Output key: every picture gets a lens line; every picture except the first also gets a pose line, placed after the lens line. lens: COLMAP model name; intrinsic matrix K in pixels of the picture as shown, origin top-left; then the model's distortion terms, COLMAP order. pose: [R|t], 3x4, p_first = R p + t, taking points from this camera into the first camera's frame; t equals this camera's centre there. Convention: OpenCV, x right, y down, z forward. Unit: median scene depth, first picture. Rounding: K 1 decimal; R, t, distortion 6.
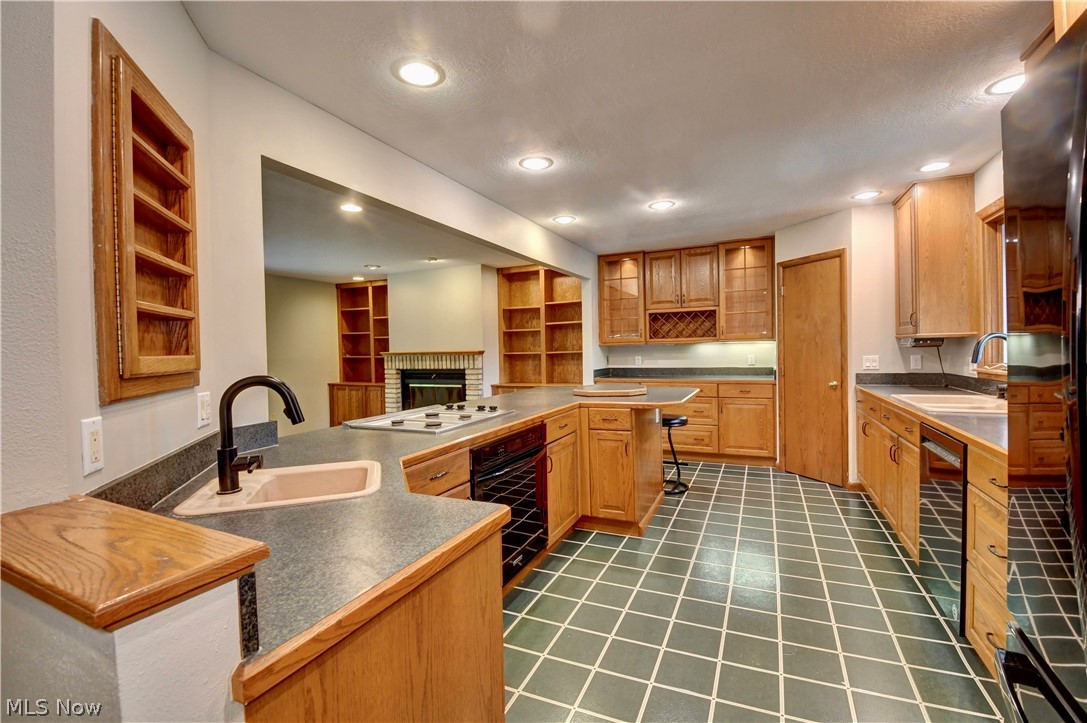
lens RADIAL K [[475.0, 0, 545.3], [0, 475.0, 358.8], [0, 0, 1]] dist [0.002161, -0.012998]
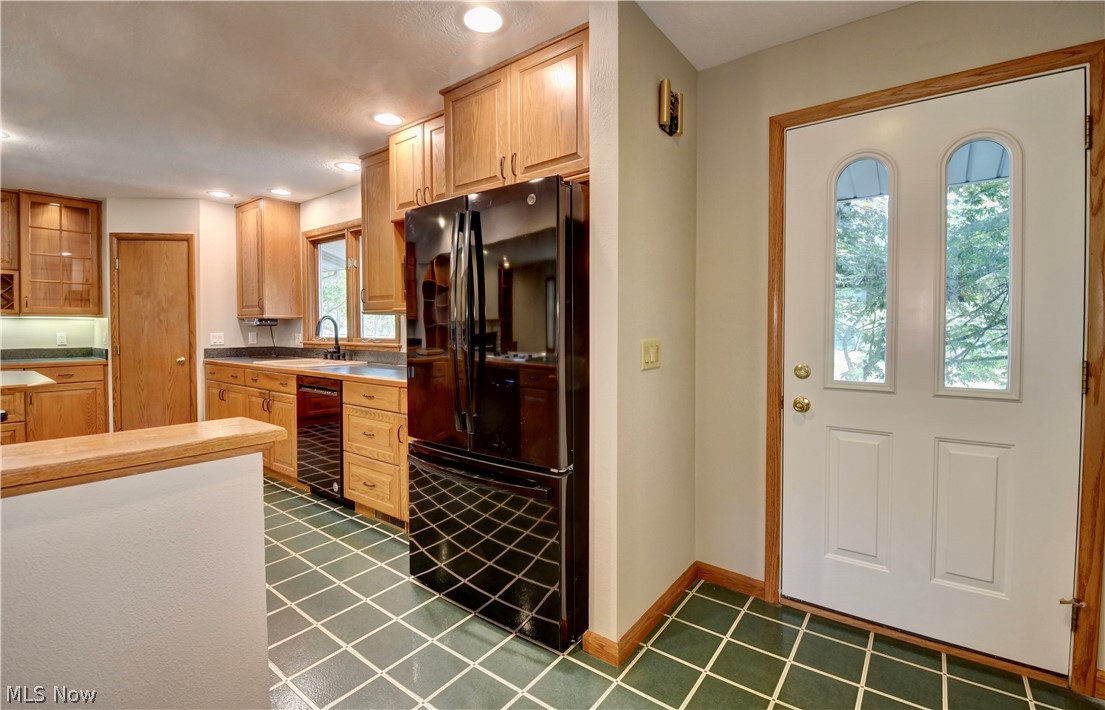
lens RADIAL K [[479.4, 0, 555.2], [0, 479.4, 338.2], [0, 0, 1]] dist [0.009867, -0.020055]
pose [[0.212698, 0.000707, 0.977118, -0.206162], [0.013690, 0.999899, -0.003704, 0.016442], [-0.977022, 0.014164, 0.212667, -0.033578]]
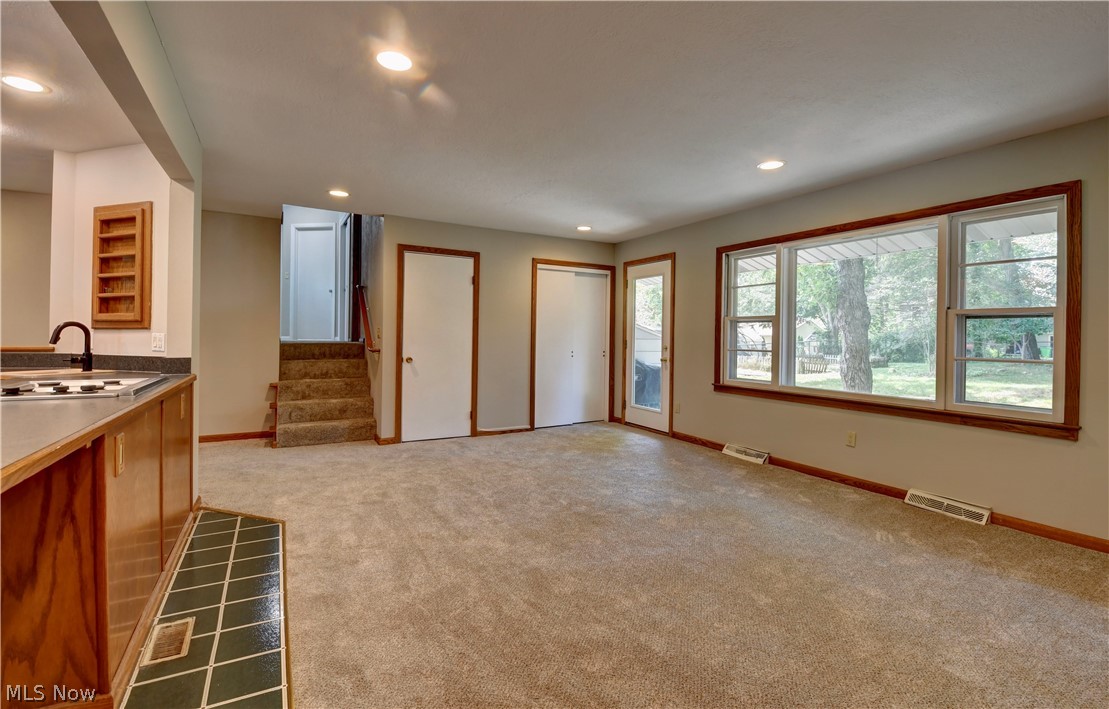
lens RADIAL K [[489.1, 0, 554.8], [0, 489.1, 334.7], [0, 0, 1]] dist [0.000337, -0.009276]
pose [[-0.584519, 0.009796, -0.811321, -0.018988], [-0.016467, 0.999578, 0.023932, 0.001144], [0.811213, 0.027348, -0.584111, 1.043301]]
